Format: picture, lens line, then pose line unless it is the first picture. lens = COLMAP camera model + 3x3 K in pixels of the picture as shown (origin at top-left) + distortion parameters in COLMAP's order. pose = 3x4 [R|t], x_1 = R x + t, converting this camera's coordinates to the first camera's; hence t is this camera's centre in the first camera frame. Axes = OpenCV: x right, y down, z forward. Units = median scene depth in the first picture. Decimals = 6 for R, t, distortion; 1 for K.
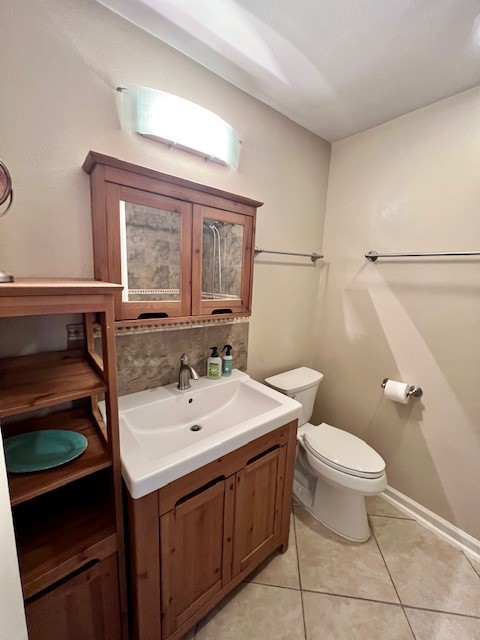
lens RADIAL K [[257.0, 0, 240.4], [0, 257.0, 318.5], [0, 0, 1]] dist [-0.000646, 0.000679]
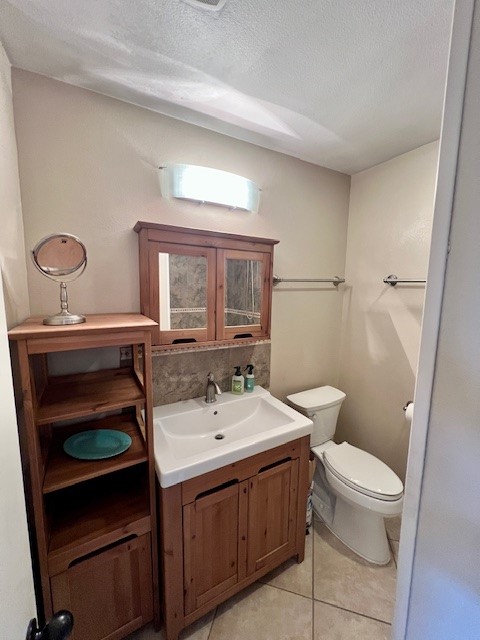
lens RADIAL K [[257.0, 0, 240.2], [0, 257.0, 318.6], [0, 0, 1]] dist [-0.000646, 0.000679]
pose [[0.985889, -0.003157, -0.167373, 0.112394], [-0.004406, 0.998986, -0.044798, -0.054287], [0.167345, 0.044903, 0.984875, -0.145059]]
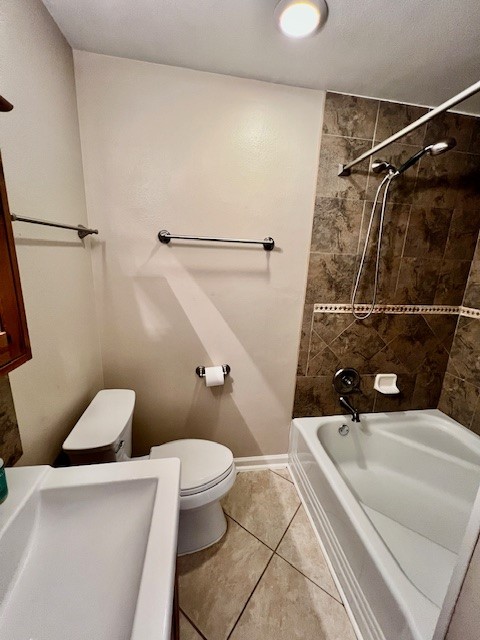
lens RADIAL K [[257.0, 0, 241.9], [0, 257.0, 319.4], [0, 0, 1]] dist [-0.000646, 0.000679]
pose [[0.492982, -0.224060, 0.840693, -0.172275], [0.126673, 0.974459, 0.185429, -0.134216], [-0.860768, 0.015080, 0.508773, 0.469302]]
